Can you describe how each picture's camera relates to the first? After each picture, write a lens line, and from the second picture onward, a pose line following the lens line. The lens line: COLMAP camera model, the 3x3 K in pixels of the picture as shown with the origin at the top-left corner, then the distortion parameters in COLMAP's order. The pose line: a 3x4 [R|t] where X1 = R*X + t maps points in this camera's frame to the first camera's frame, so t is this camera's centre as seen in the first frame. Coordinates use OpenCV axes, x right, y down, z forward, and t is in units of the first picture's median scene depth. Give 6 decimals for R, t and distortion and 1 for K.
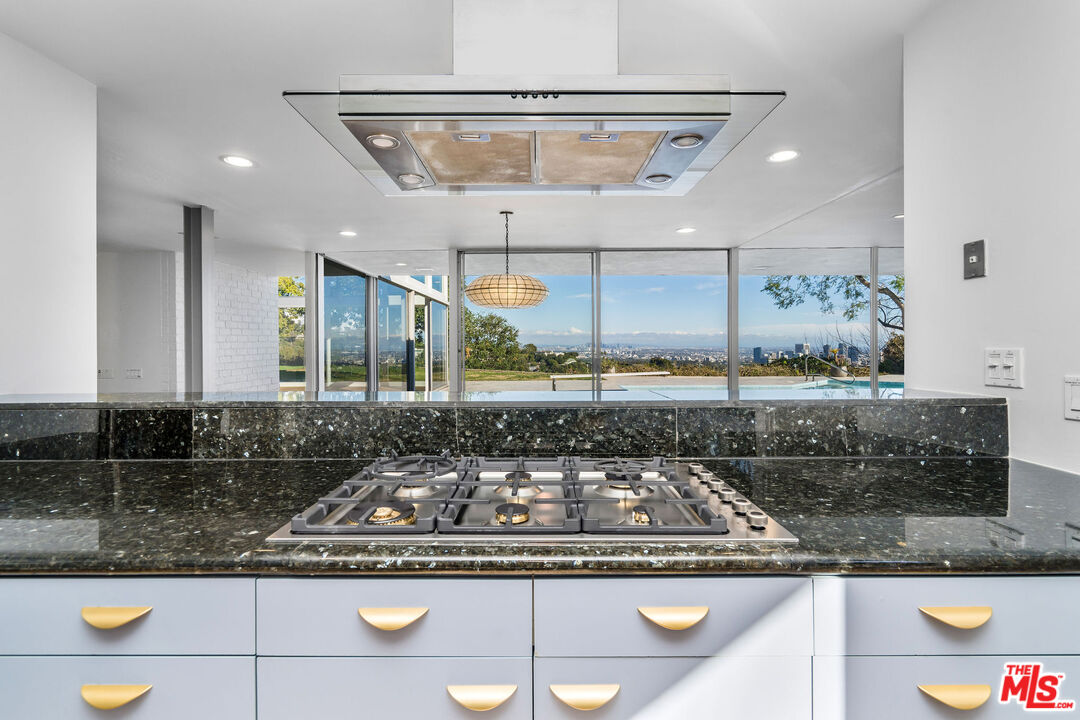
lens RADIAL K [[493.1, 0, 540.1], [0, 493.1, 342.1], [0, 0, 1]] dist [0.002631, -0.001007]
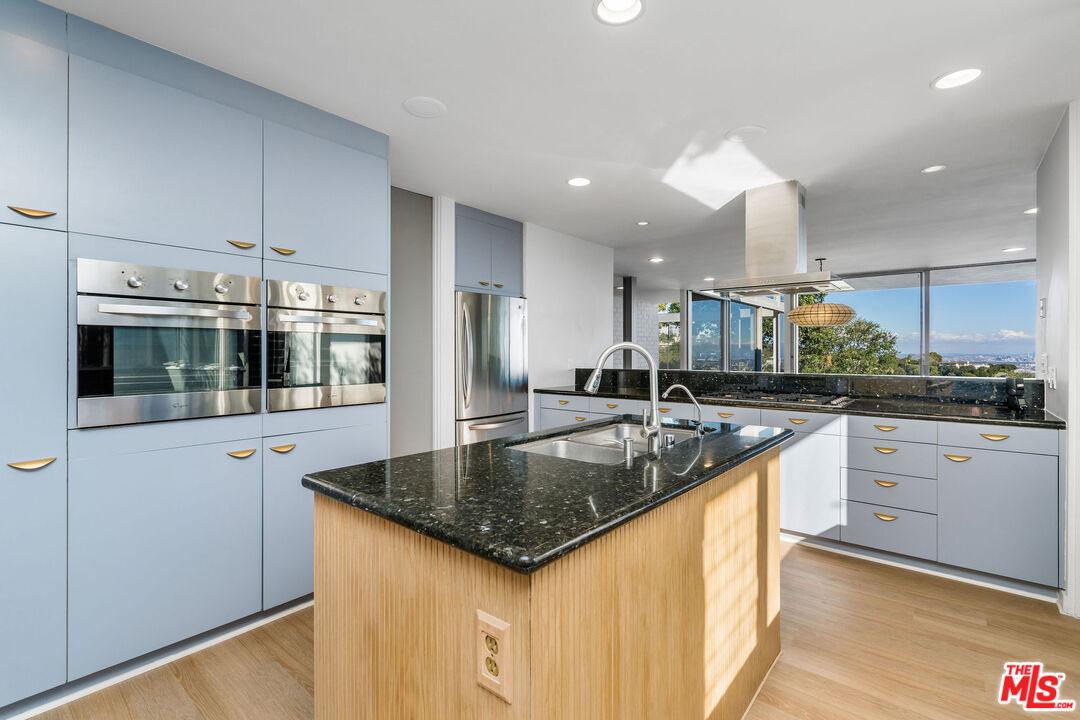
lens RADIAL K [[493.1, 0, 537.6], [0, 493.1, 352.8], [0, 0, 1]] dist [0.002631, -0.001007]
pose [[0.767942, 0.007797, -0.640472, 0.086340], [-0.003453, 0.999962, 0.008033, -0.000839], [0.640511, -0.003957, 0.767939, -0.241611]]
